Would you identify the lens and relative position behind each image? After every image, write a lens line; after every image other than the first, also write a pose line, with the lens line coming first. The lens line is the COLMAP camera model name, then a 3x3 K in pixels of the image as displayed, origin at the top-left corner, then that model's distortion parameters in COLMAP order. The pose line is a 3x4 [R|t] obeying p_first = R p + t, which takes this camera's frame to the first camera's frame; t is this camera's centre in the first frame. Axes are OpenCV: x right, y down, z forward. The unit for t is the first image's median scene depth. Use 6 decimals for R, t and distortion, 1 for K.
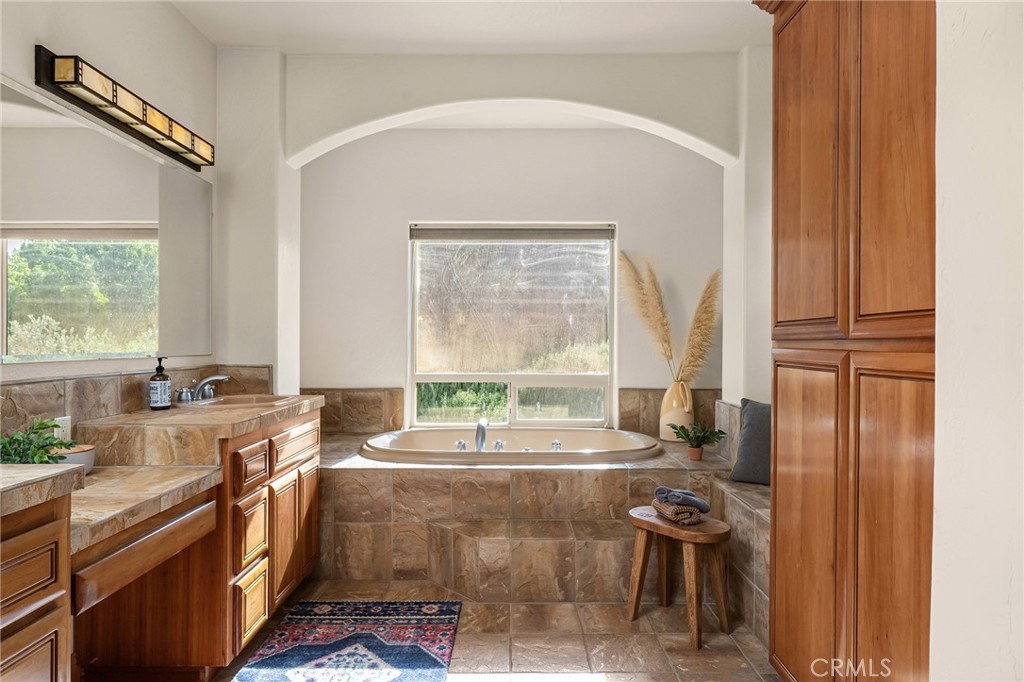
lens RADIAL K [[626.5, 0, 512.0], [0, 626.5, 341.0], [0, 0, 1]] dist [0.025637, 0.000955]
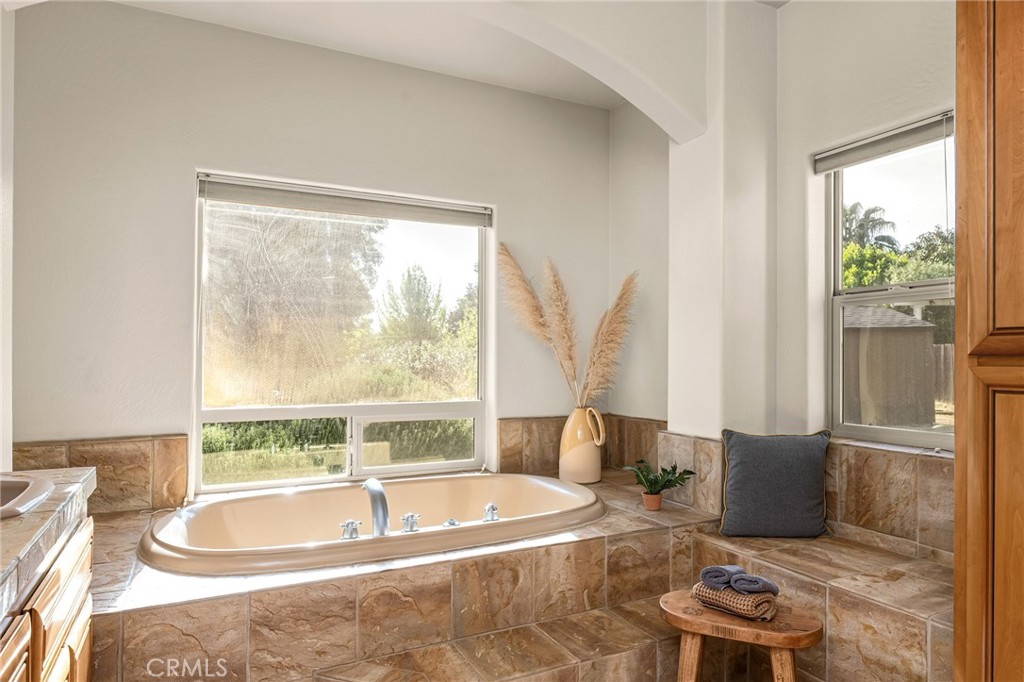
lens RADIAL K [[628.9, 0, 512.5], [0, 628.9, 360.0], [0, 0, 1]] dist [0.006449, 0.000088]
pose [[0.892465, -0.002457, 0.451111, -0.217990], [0.002164, 0.999997, 0.001166, 0.002154], [-0.451112, -0.000064, 0.892467, 0.385426]]
